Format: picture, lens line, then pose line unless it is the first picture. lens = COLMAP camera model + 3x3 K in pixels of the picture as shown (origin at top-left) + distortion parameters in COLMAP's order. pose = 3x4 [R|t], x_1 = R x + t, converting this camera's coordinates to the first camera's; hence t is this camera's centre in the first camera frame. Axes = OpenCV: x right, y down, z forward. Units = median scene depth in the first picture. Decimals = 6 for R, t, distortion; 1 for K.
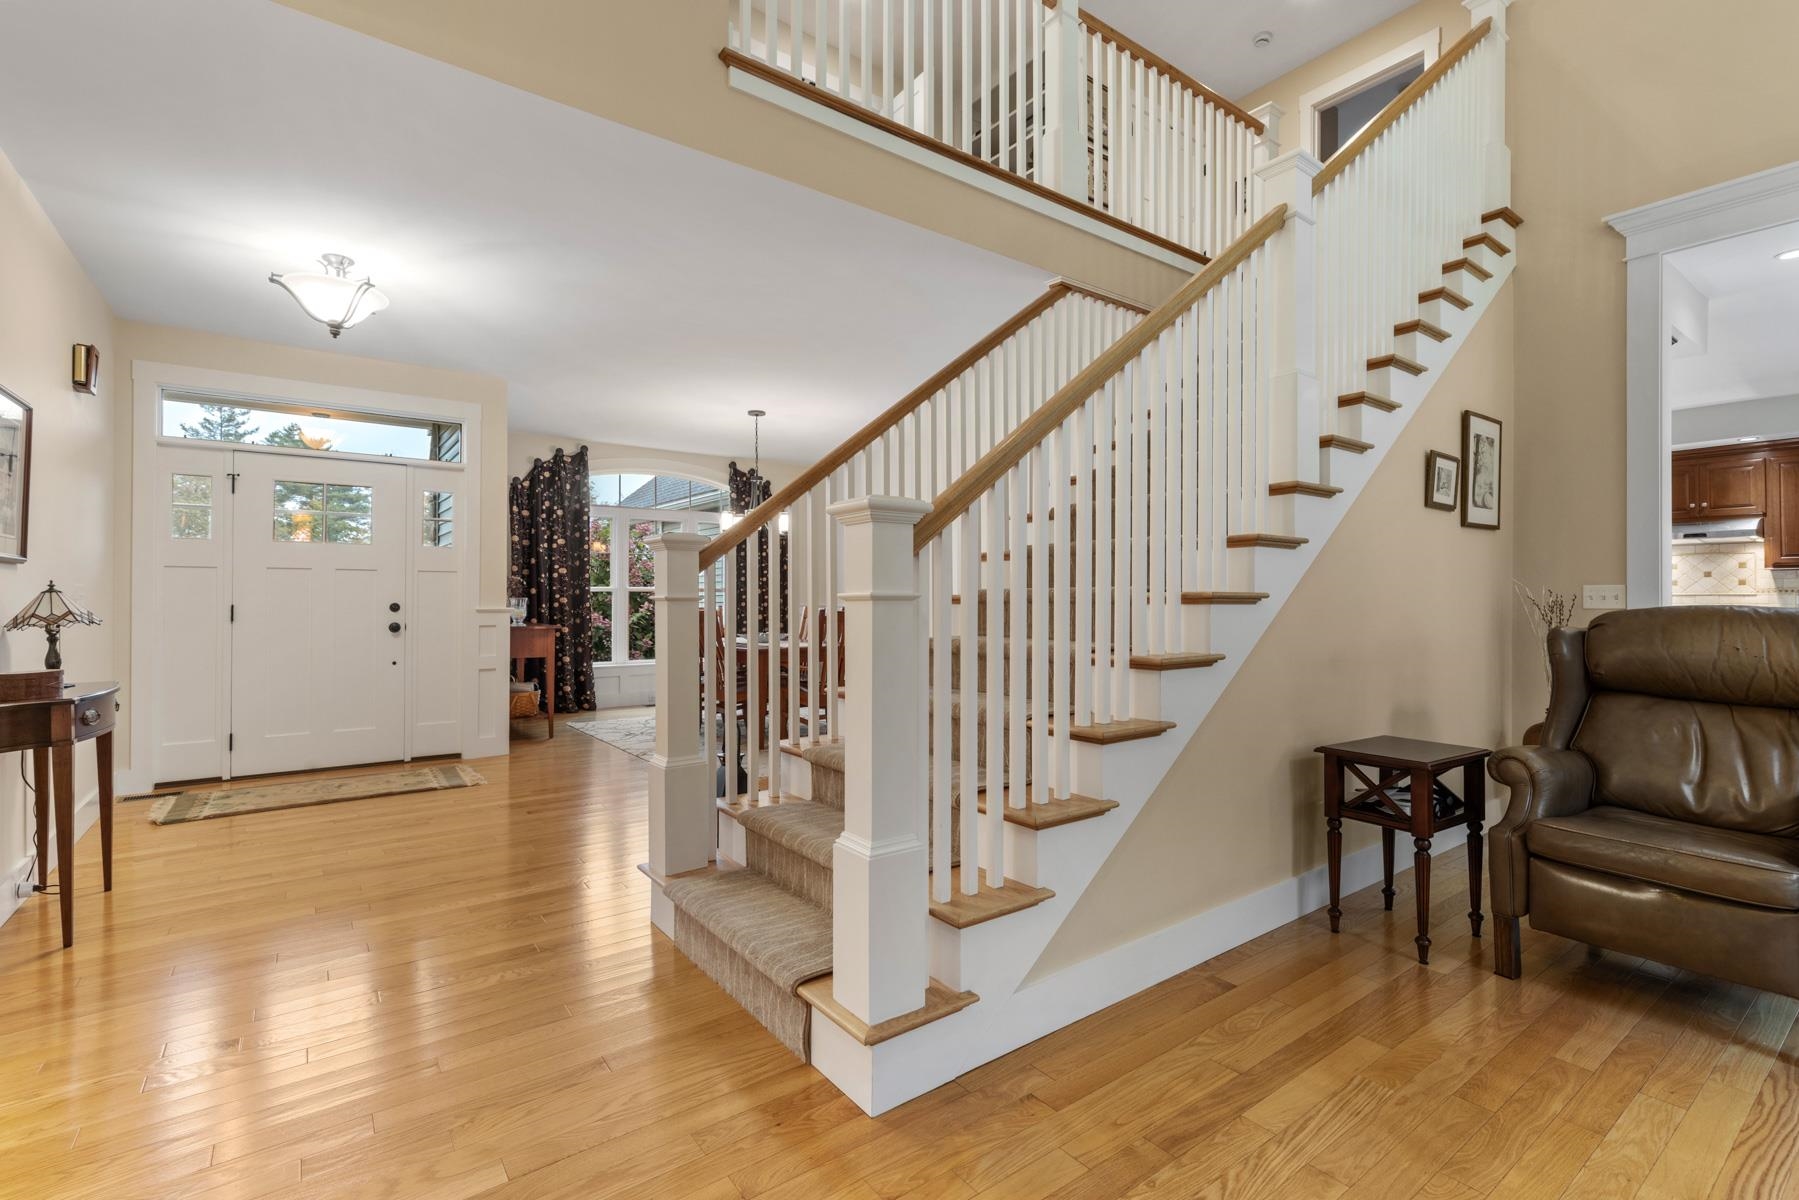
lens RADIAL K [[812.5, 0, 909.1], [0, 812.5, 598.9], [0, 0, 1]] dist [0.007755, -0.001685]
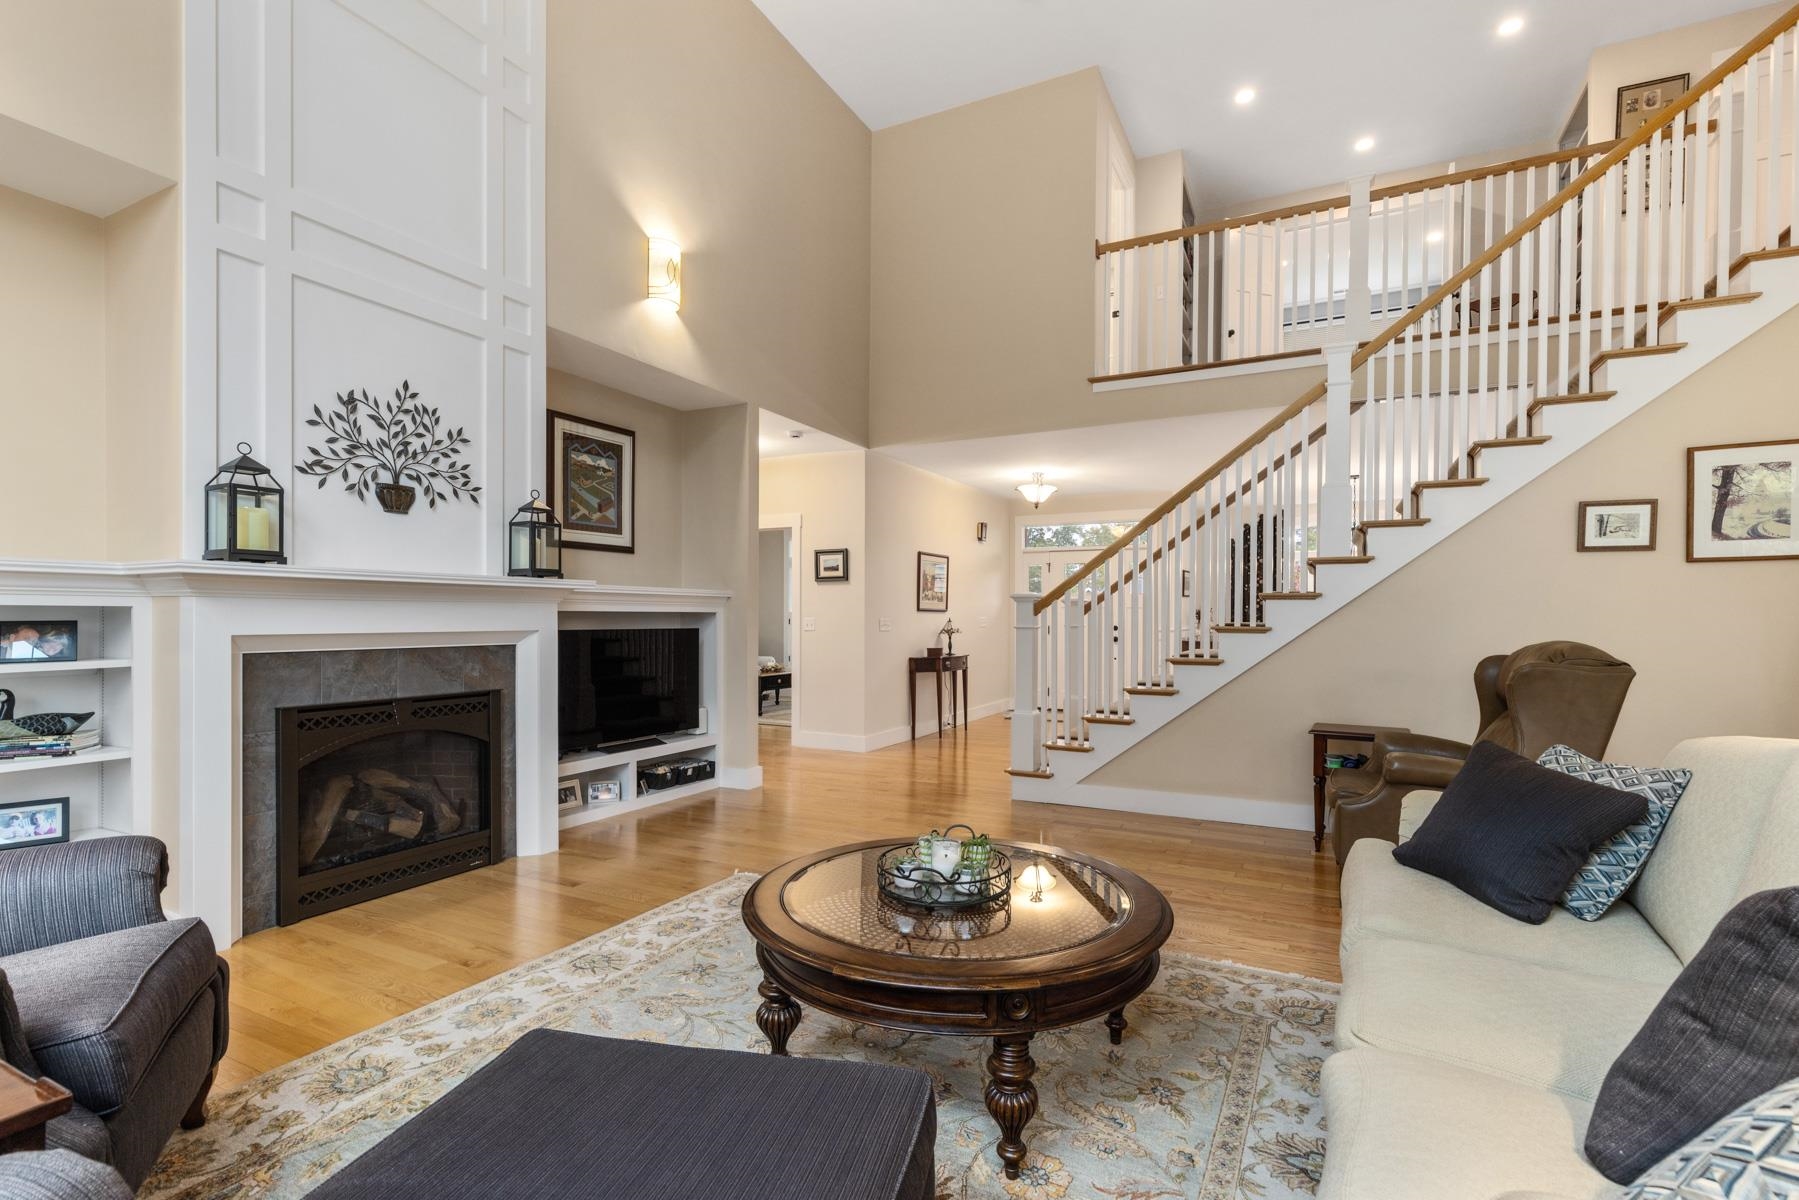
lens RADIAL K [[812.5, 0, 909.0], [0, 812.5, 625.2], [0, 0, 1]] dist [0.007755, -0.001685]
pose [[0.442299, 0.009391, -0.896819, 0.672134], [-0.001550, 0.999952, 0.009706, -0.010990], [0.896866, -0.002903, 0.442292, -0.183350]]
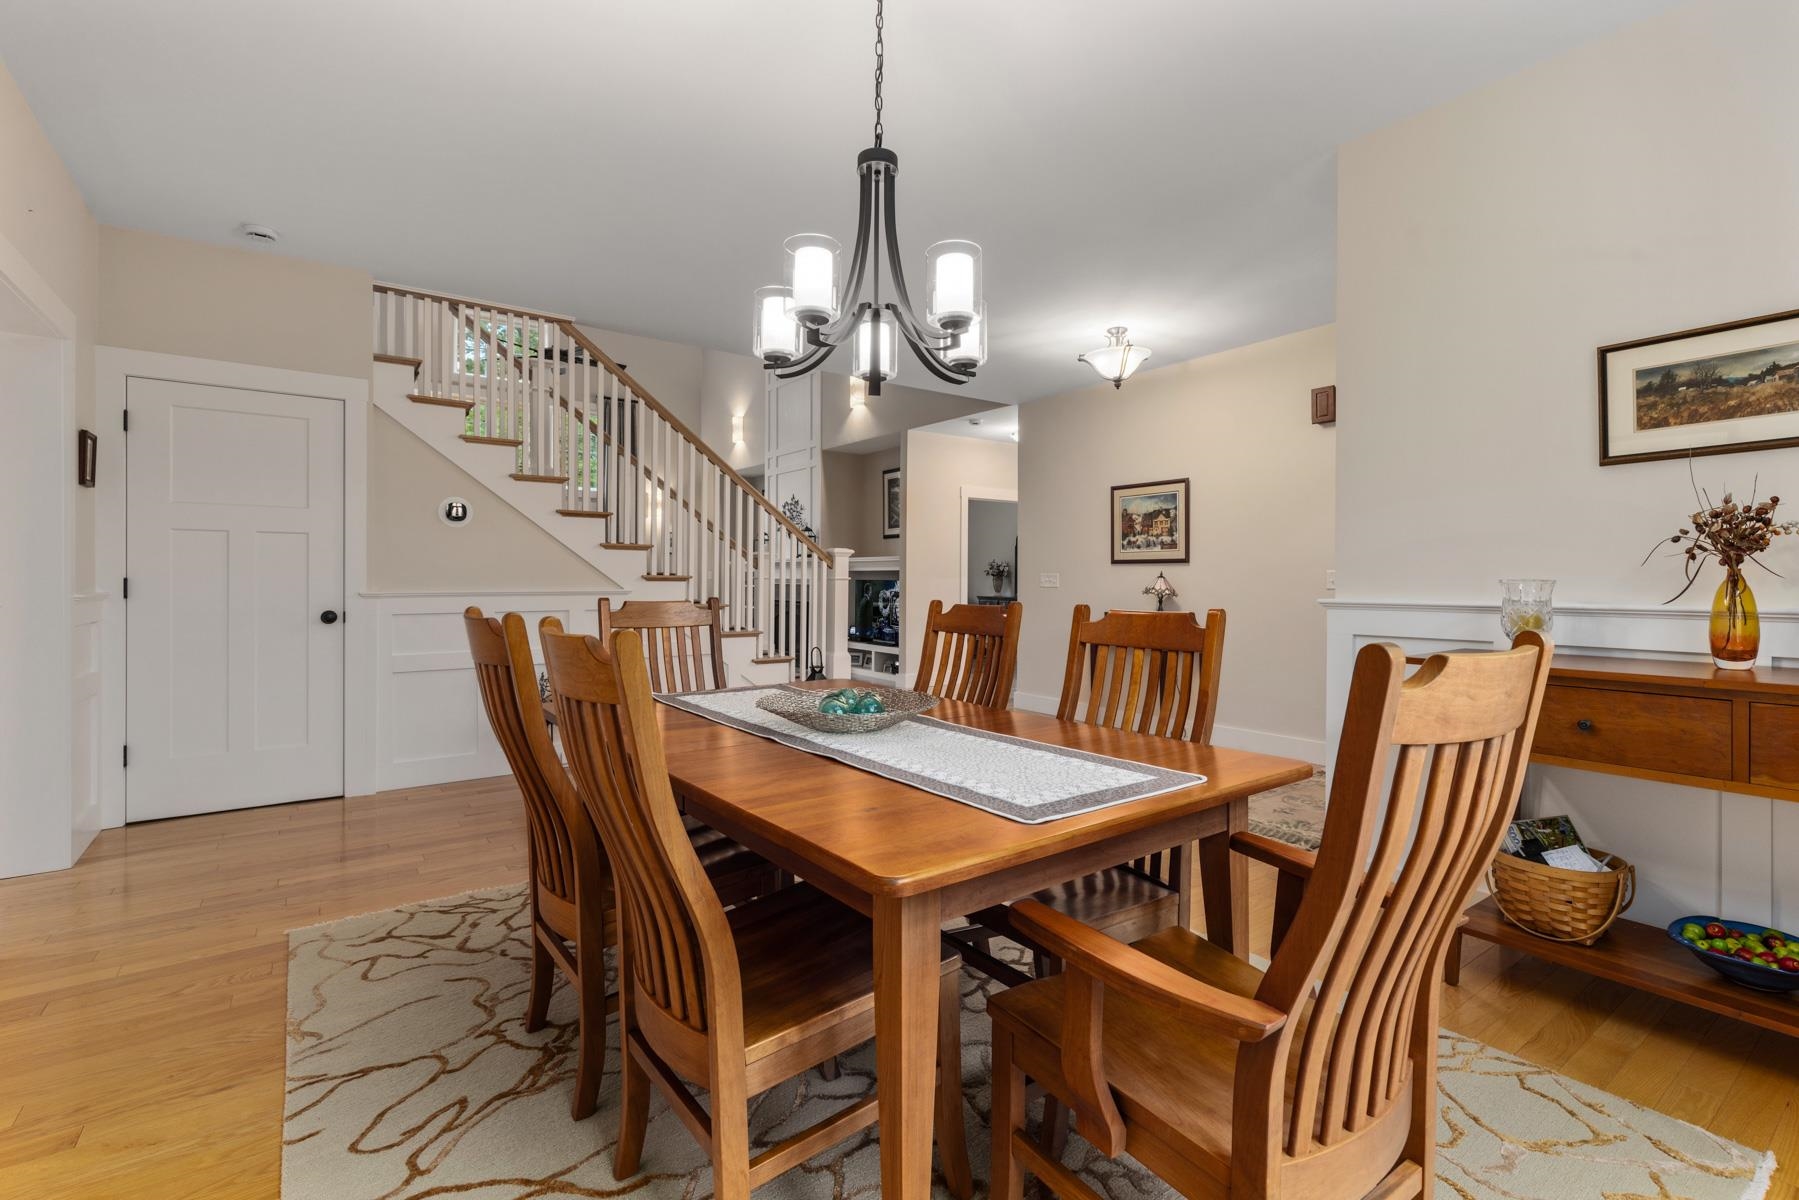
lens RADIAL K [[812.5, 0, 907.2], [0, 812.5, 585.8], [0, 0, 1]] dist [0.007755, -0.001685]
pose [[-0.999907, -0.009083, 0.010134, -0.213402], [-0.009032, 0.999946, 0.005045, 0.002733], [-0.010180, 0.004953, -0.999936, 1.367696]]
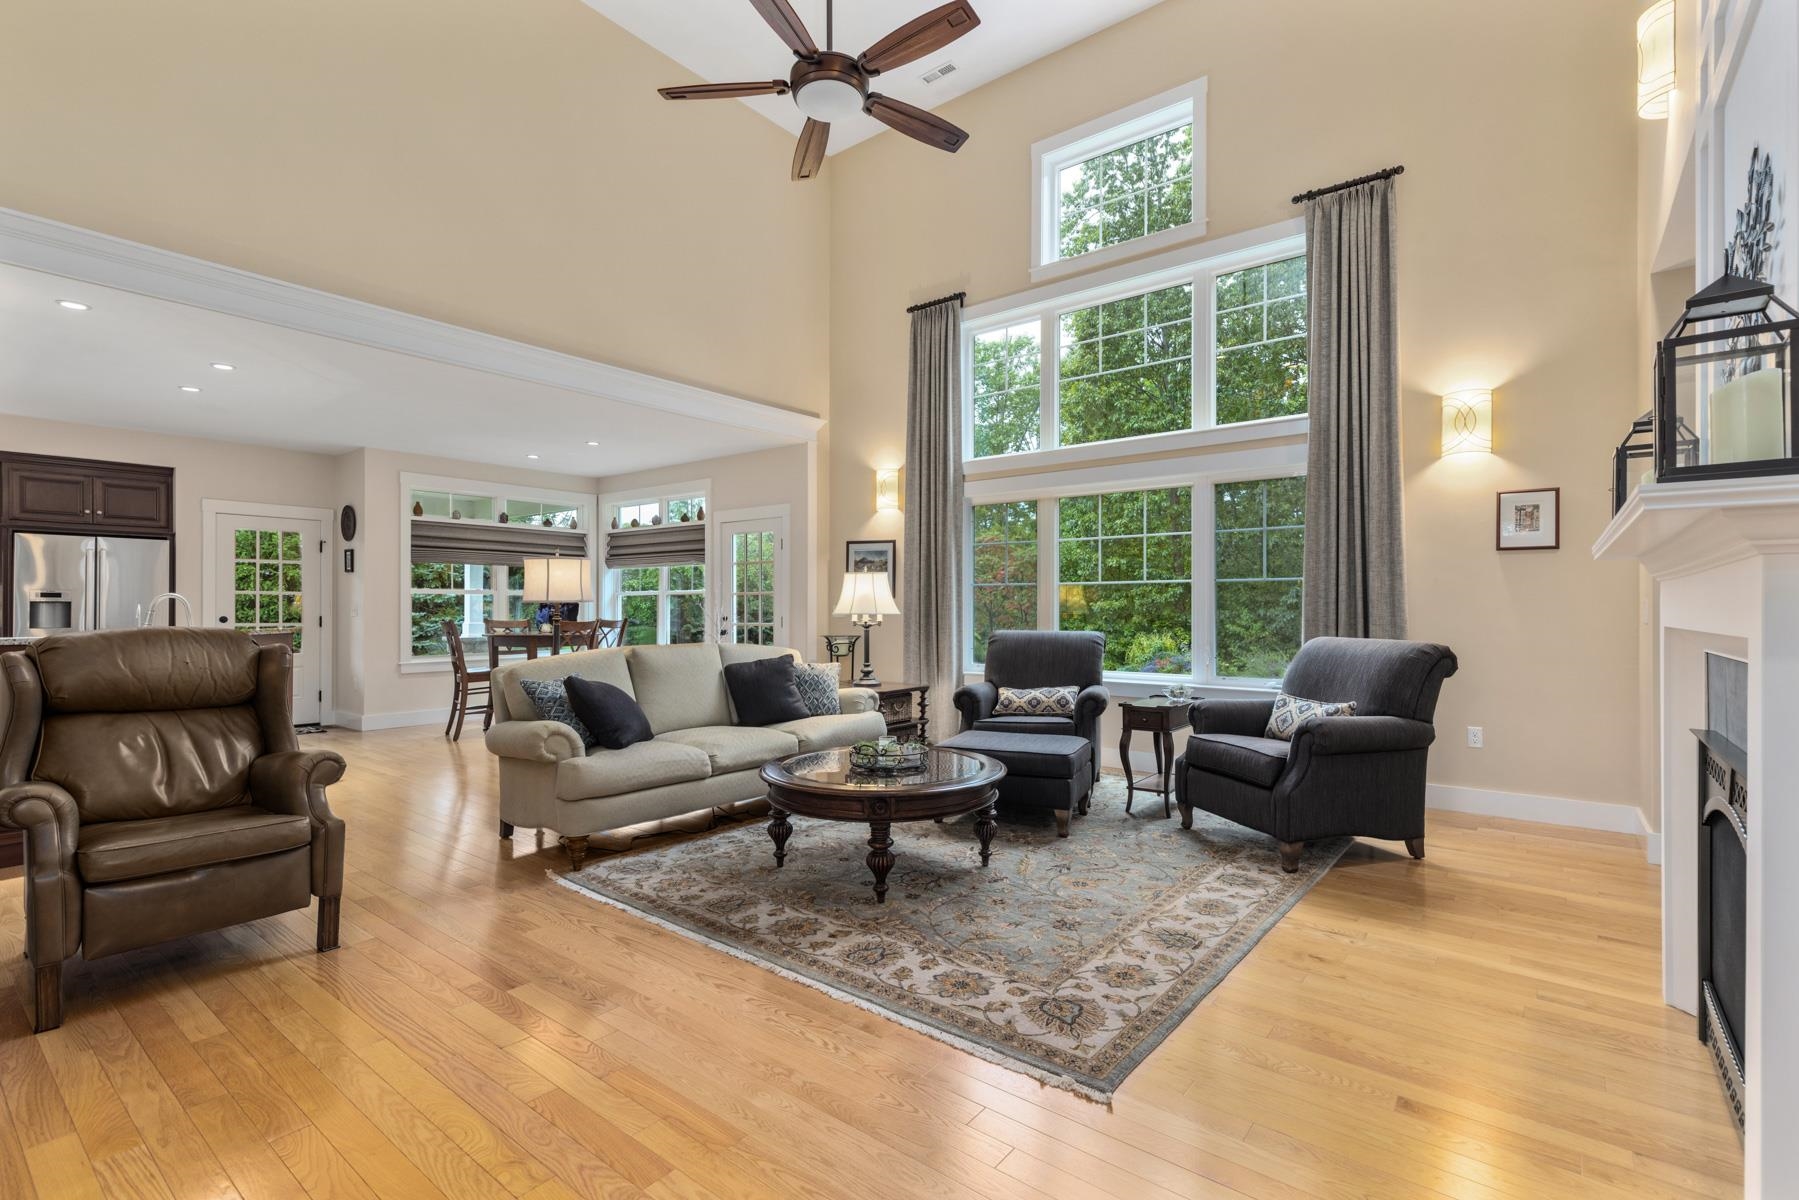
lens RADIAL K [[812.5, 0, 917.6], [0, 812.5, 610.6], [0, 0, 1]] dist [0.007755, -0.001685]
pose [[-0.266462, -0.004920, 0.963833, -0.164003], [-0.001942, 0.999988, 0.004568, -0.009073], [-0.963844, -0.000654, -0.266468, 0.107638]]
